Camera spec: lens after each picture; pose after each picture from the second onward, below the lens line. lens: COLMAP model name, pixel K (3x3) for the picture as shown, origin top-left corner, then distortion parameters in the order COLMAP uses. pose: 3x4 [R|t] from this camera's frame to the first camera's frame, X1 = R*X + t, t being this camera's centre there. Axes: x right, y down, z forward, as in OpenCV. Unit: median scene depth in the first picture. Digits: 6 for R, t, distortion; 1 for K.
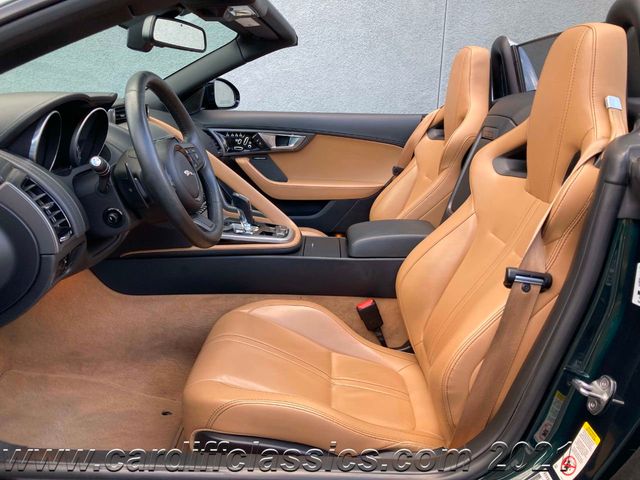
lens RADIAL K [[531.0, 0, 320.0], [0, 531.0, 240.0], [0, 0, 1]] dist [0.050937, -0.074528]
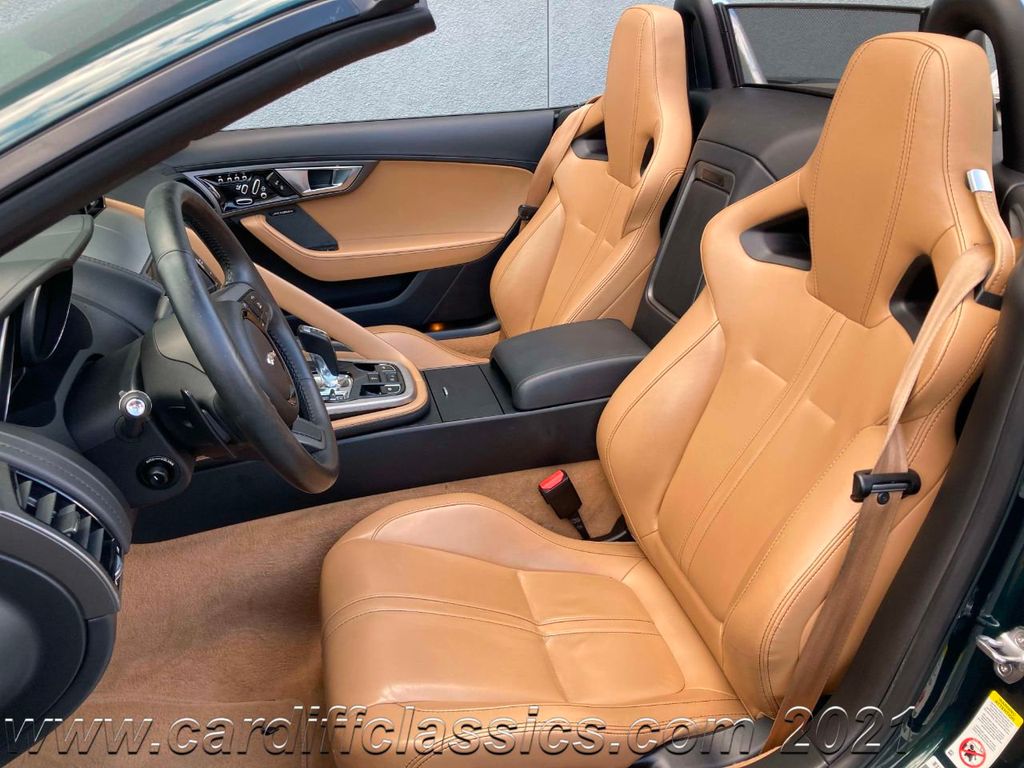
lens RADIAL K [[845.2, 0, 510.0], [0, 845.2, 393.5], [0, 0, 1]] dist [0.013223, -0.010979]
pose [[0.964952, -0.156430, 0.210707, -0.151162], [0.114819, 0.973652, 0.197022, -0.175116], [-0.235976, -0.165924, 0.957489, 0.084693]]
